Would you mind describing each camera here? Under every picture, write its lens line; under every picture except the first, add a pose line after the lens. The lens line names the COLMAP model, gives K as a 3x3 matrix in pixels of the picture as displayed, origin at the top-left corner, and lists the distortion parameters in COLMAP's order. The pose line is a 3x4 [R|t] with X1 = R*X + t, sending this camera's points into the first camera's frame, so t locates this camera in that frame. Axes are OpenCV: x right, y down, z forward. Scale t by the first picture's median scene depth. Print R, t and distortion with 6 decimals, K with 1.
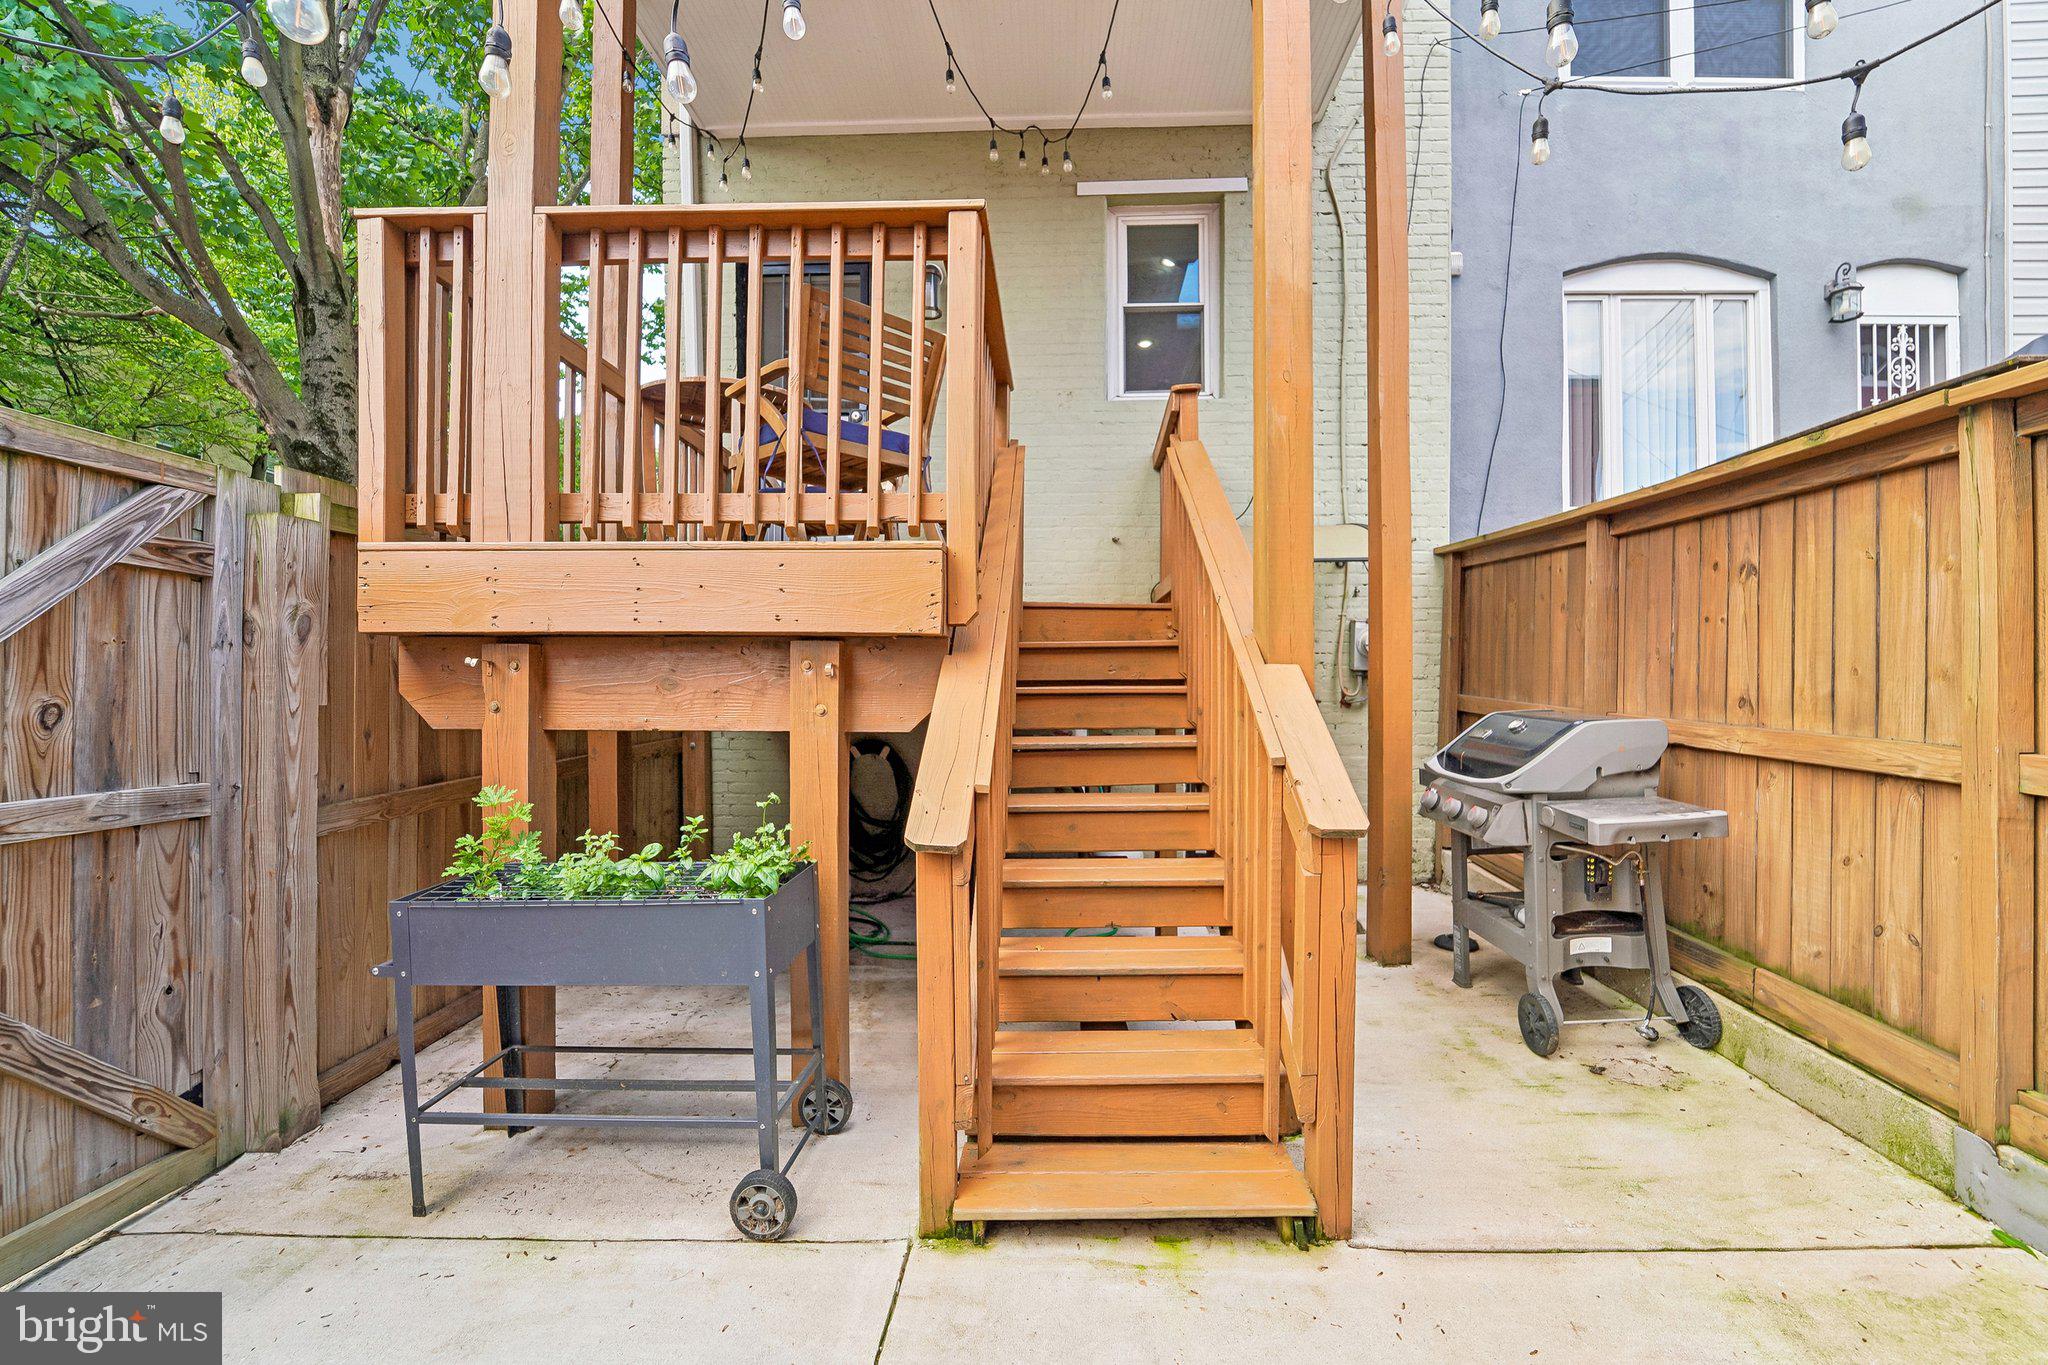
lens RADIAL K [[846.8, 0, 1019.0], [0, 846.8, 685.0], [0, 0, 1]] dist [-0.011423, -0.001627]
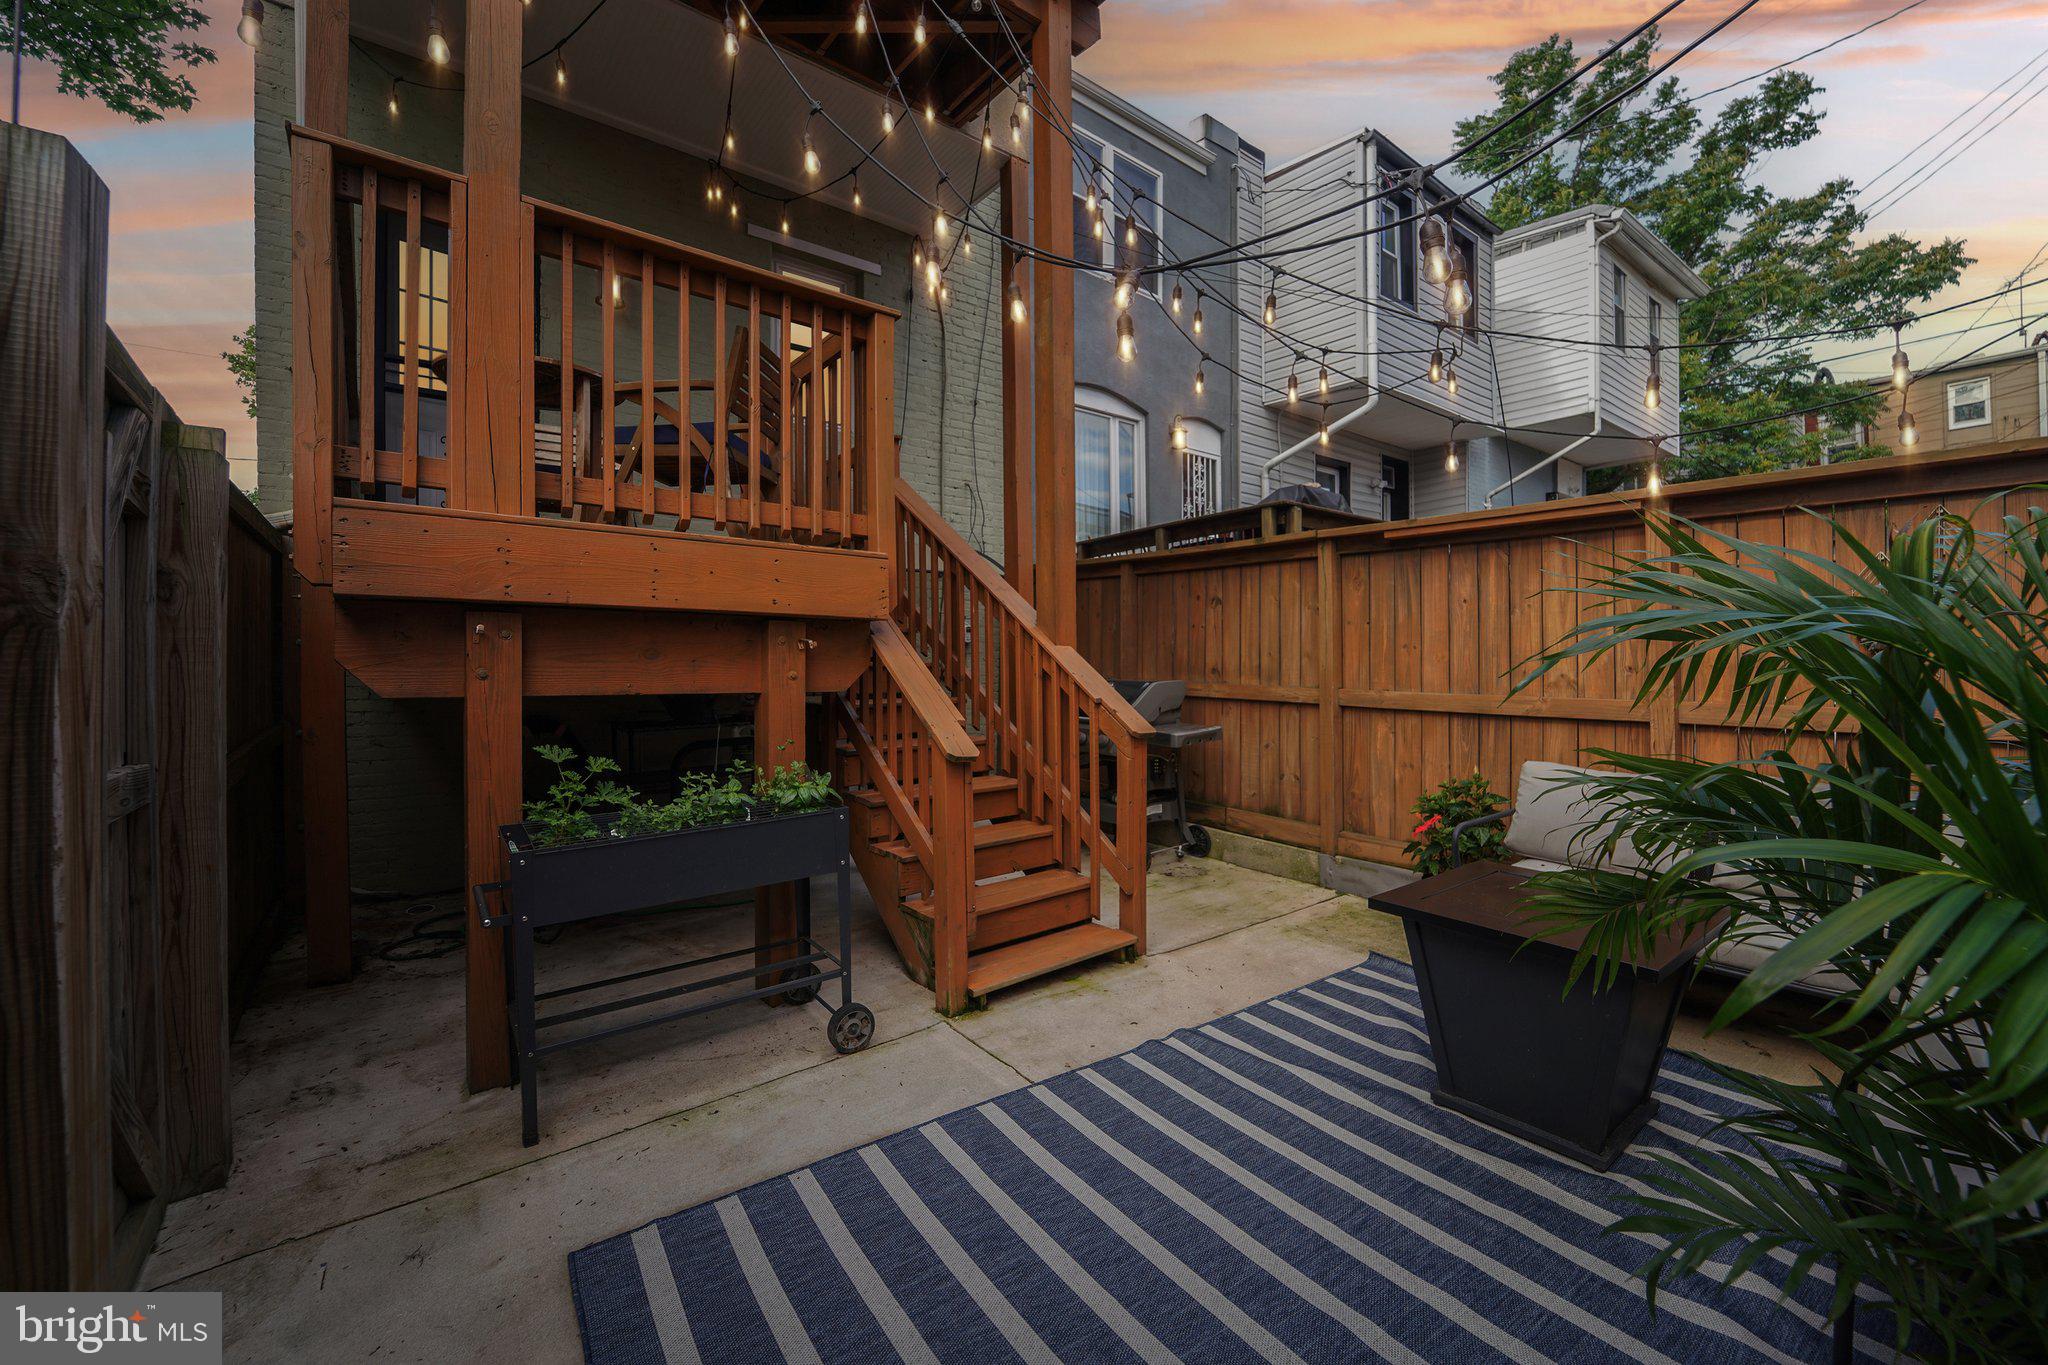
lens RADIAL K [[796.6, 0, 1041.9], [0, 796.6, 667.4], [0, 0, 1]] dist [-0.001380, -0.000119]
pose [[0.770636, 0.000567, 0.637276, -0.676843], [0.003410, 0.999982, -0.005012, 0.023857], [-0.637267, 0.006036, 0.770619, -0.161359]]
